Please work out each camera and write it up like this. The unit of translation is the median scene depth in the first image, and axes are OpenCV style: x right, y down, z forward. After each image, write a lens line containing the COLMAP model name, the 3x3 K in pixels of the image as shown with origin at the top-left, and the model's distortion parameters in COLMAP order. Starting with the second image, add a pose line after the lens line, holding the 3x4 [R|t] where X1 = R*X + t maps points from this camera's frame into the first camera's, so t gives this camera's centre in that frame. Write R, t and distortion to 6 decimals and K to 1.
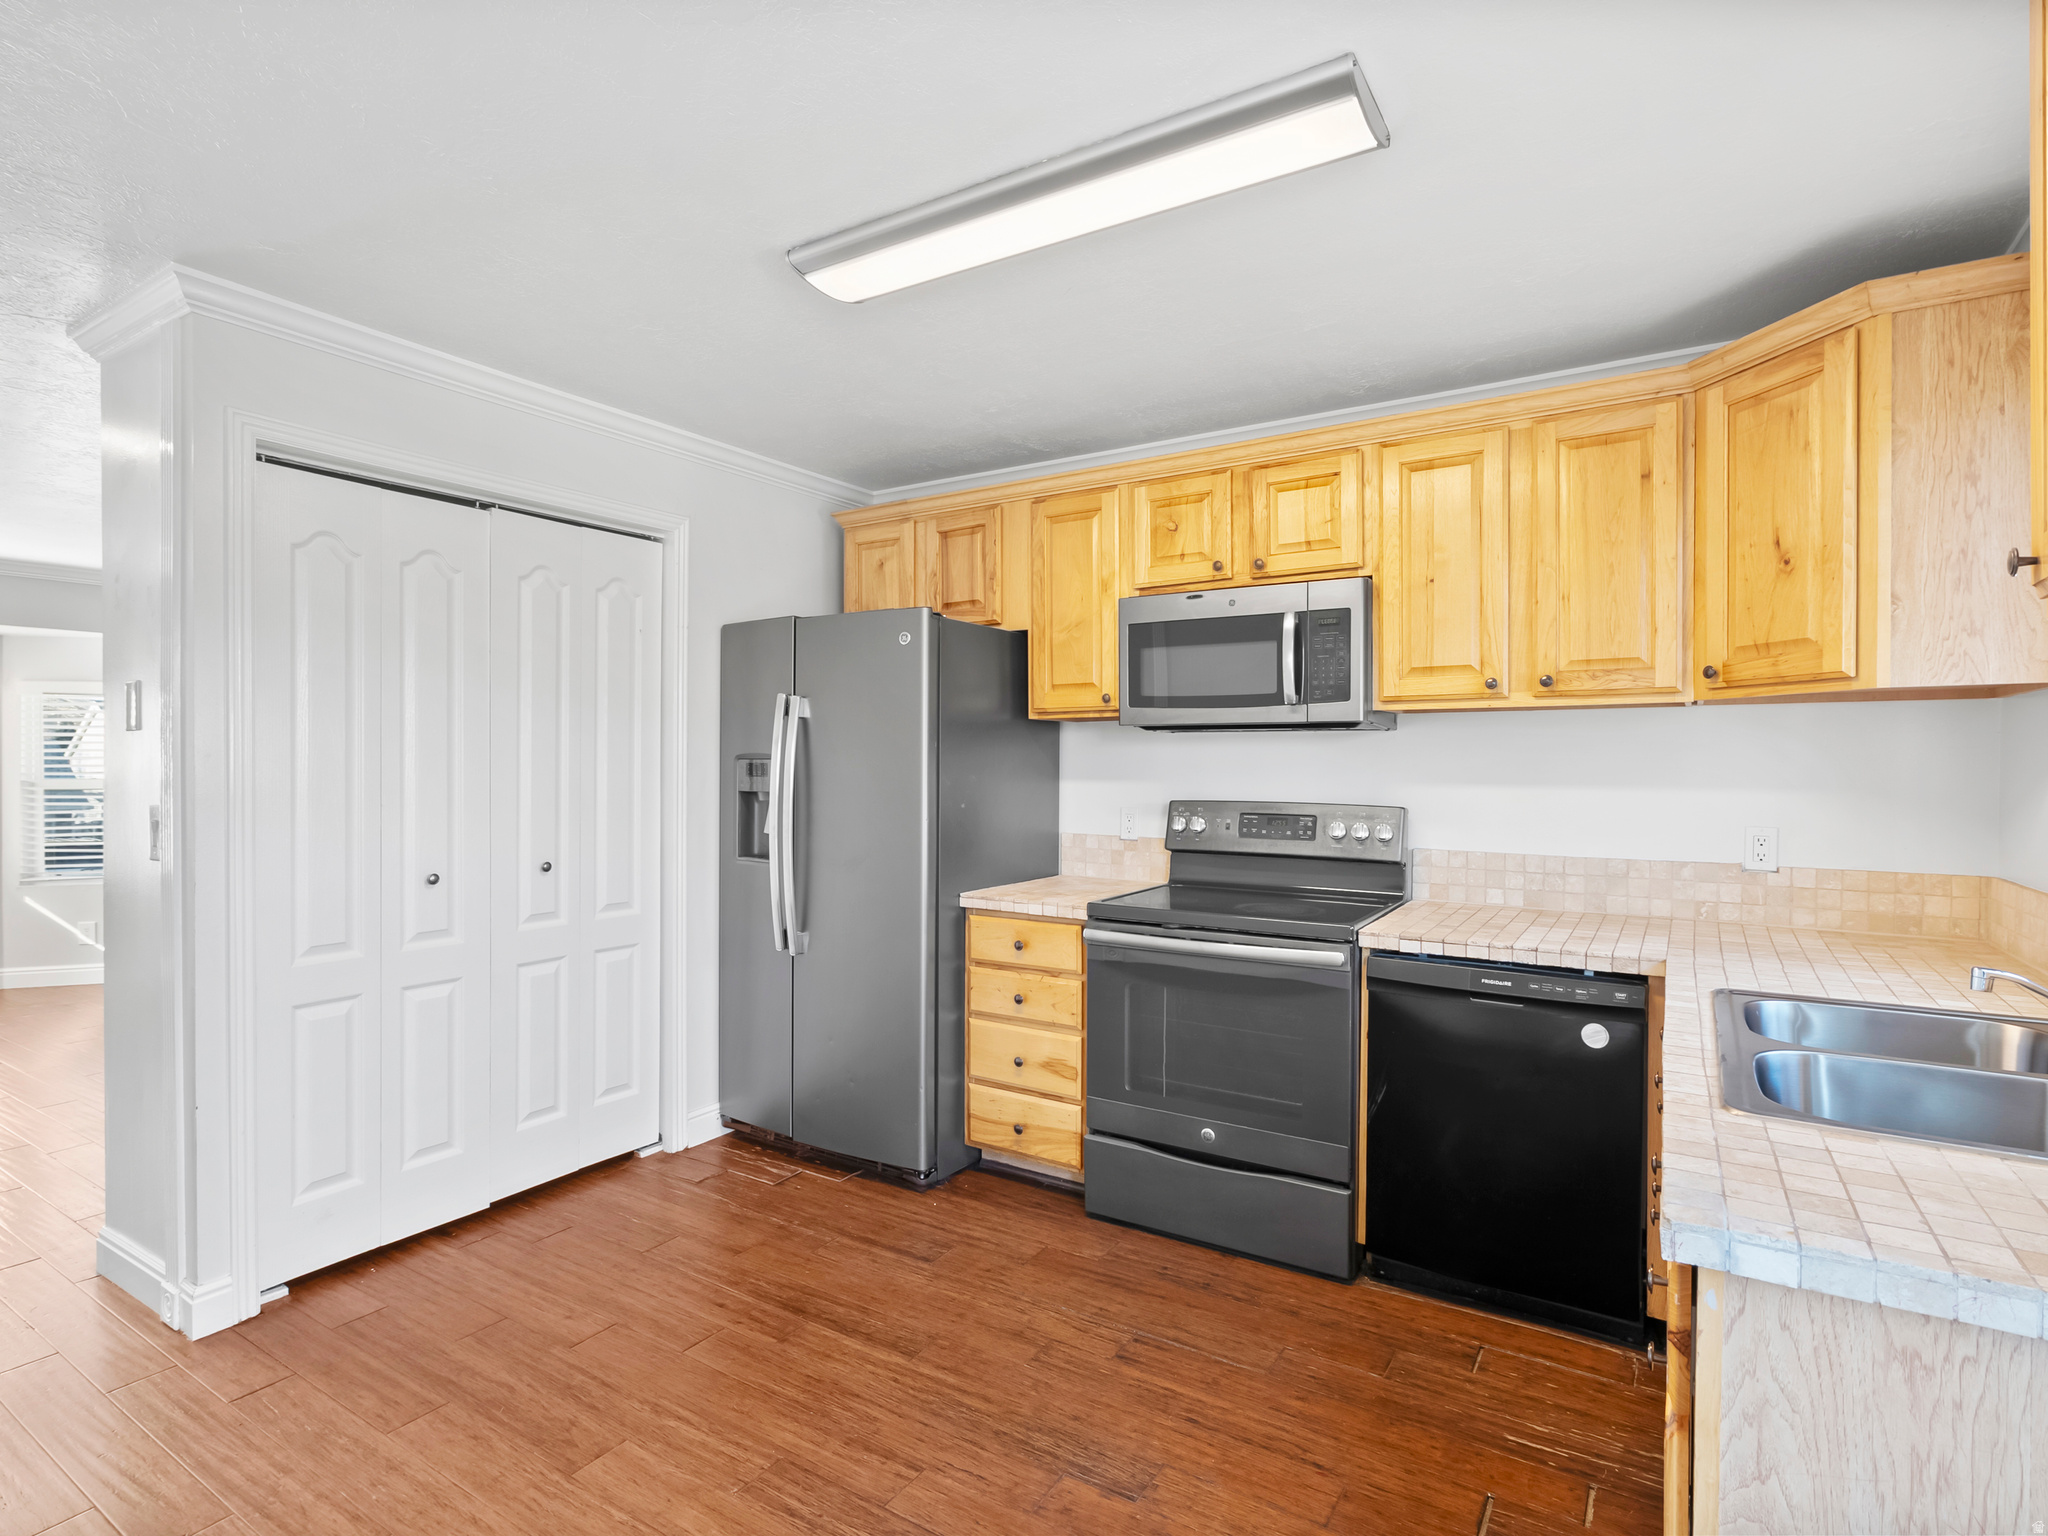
lens RADIAL K [[1037.7, 0, 1024.0], [0, 1037.7, 768.0], [0, 0, 1]] dist [-0.006934, 0.000181]
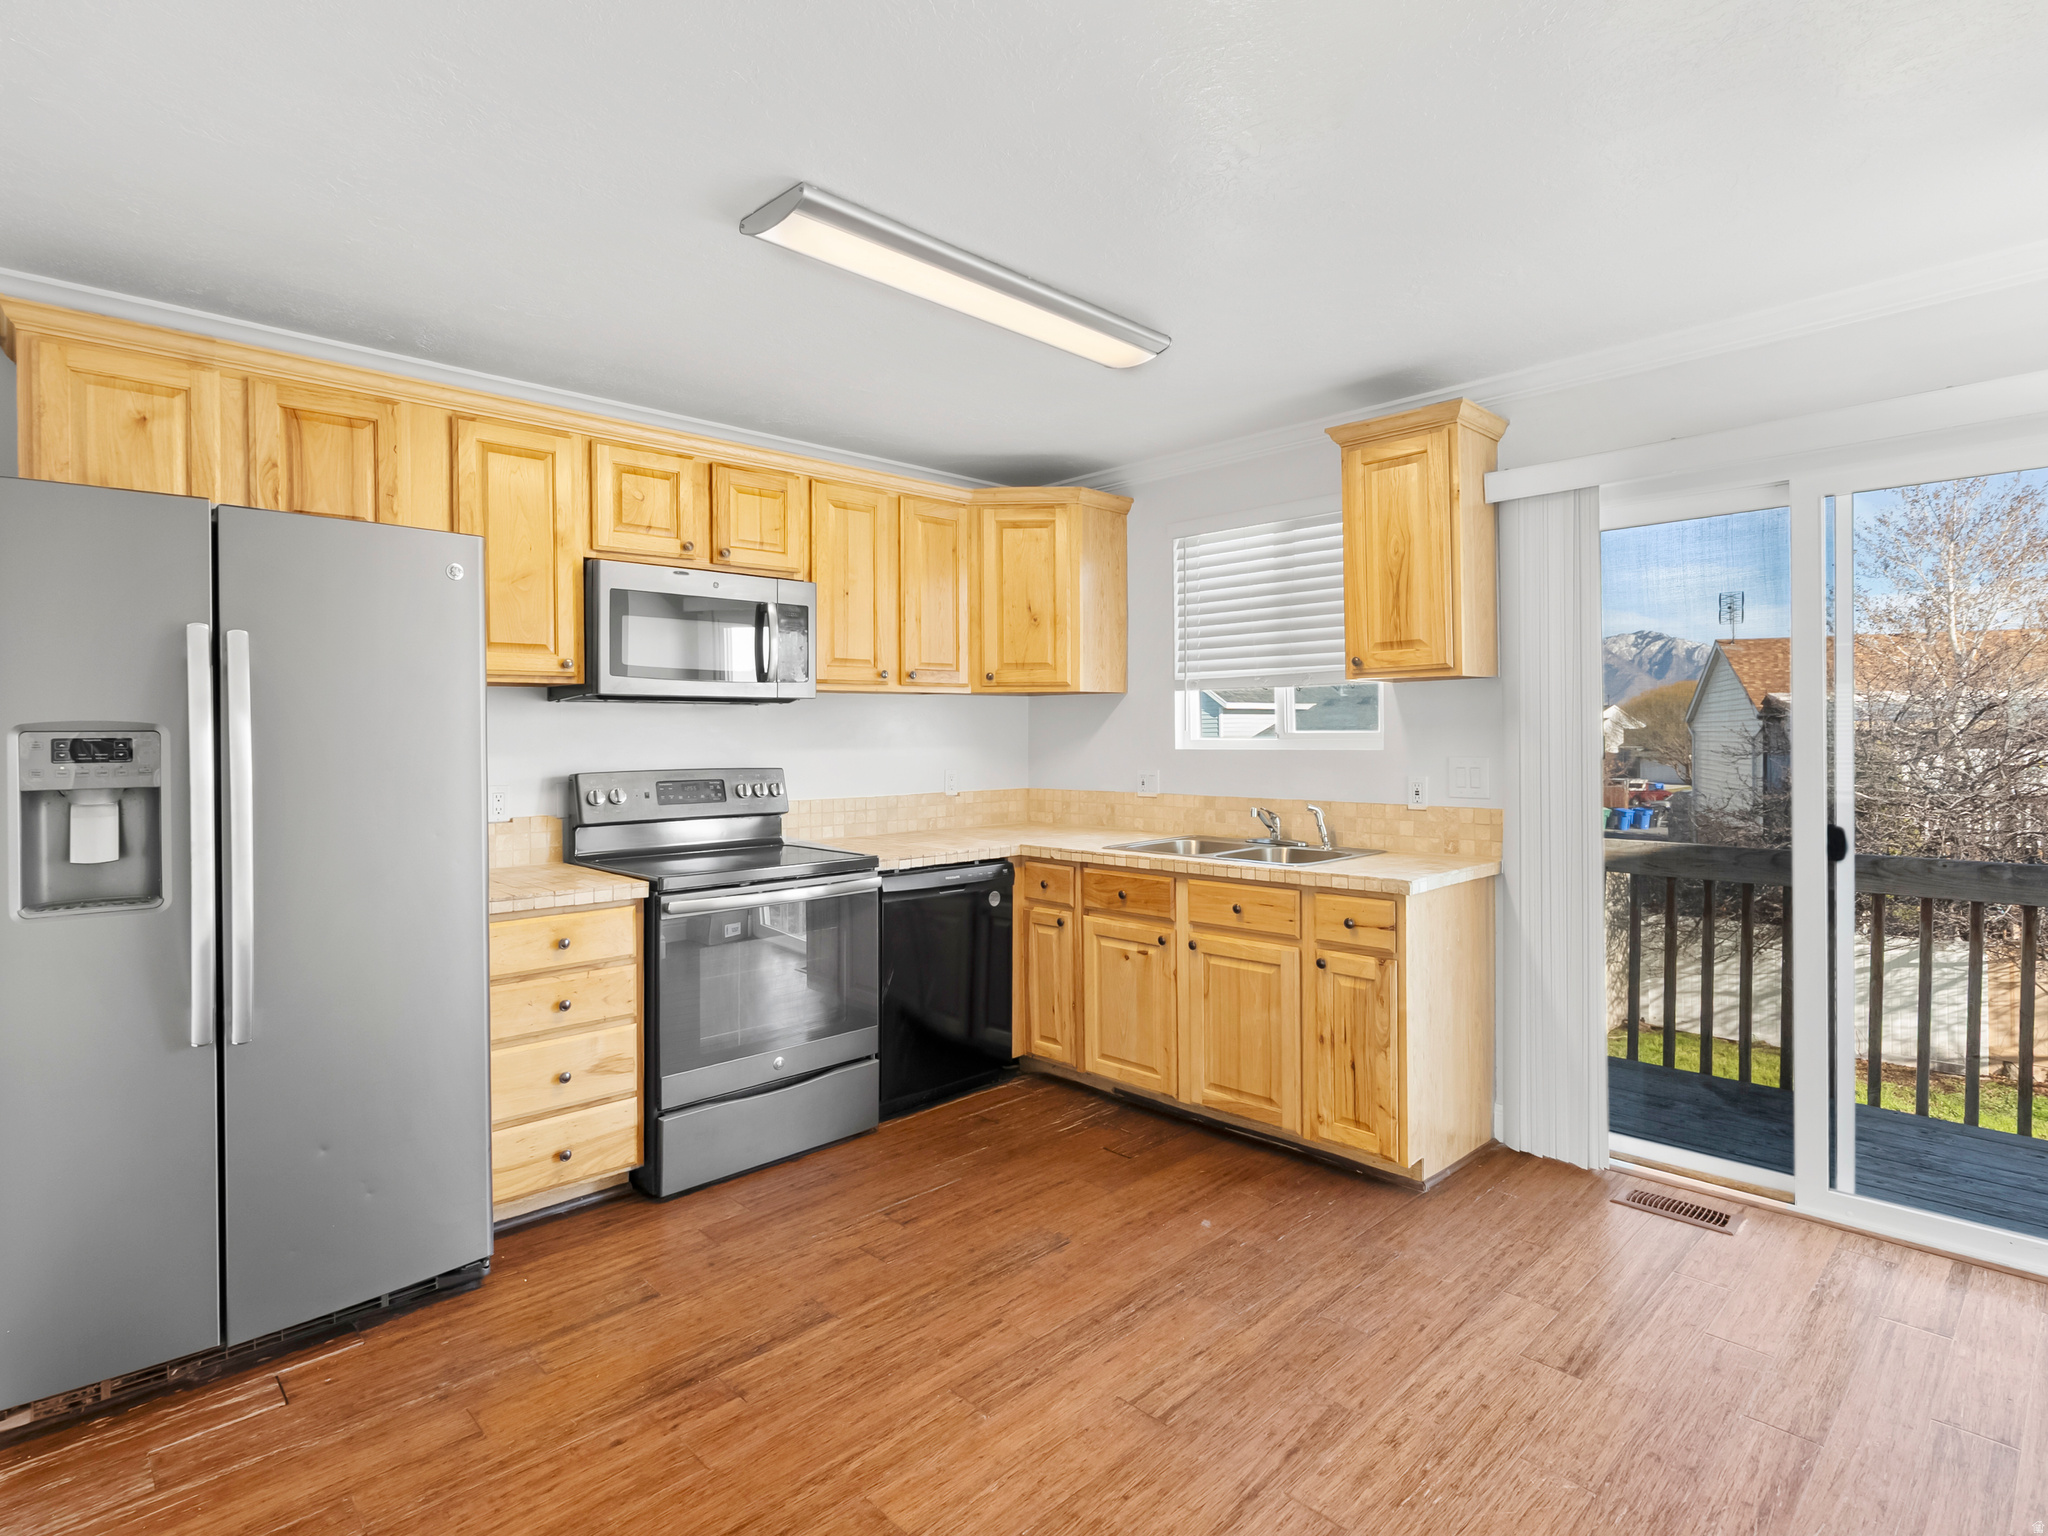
lens RADIAL K [[1062.6, 0, 1033.5], [0, 1062.6, 737.0], [0, 0, 1]] dist [-0.002951, 0.000708]
pose [[0.228860, -0.008004, 0.973426, -0.899725], [0.015532, 0.999869, 0.004569, -0.000330], [-0.973335, 0.014074, 0.228955, 0.473124]]
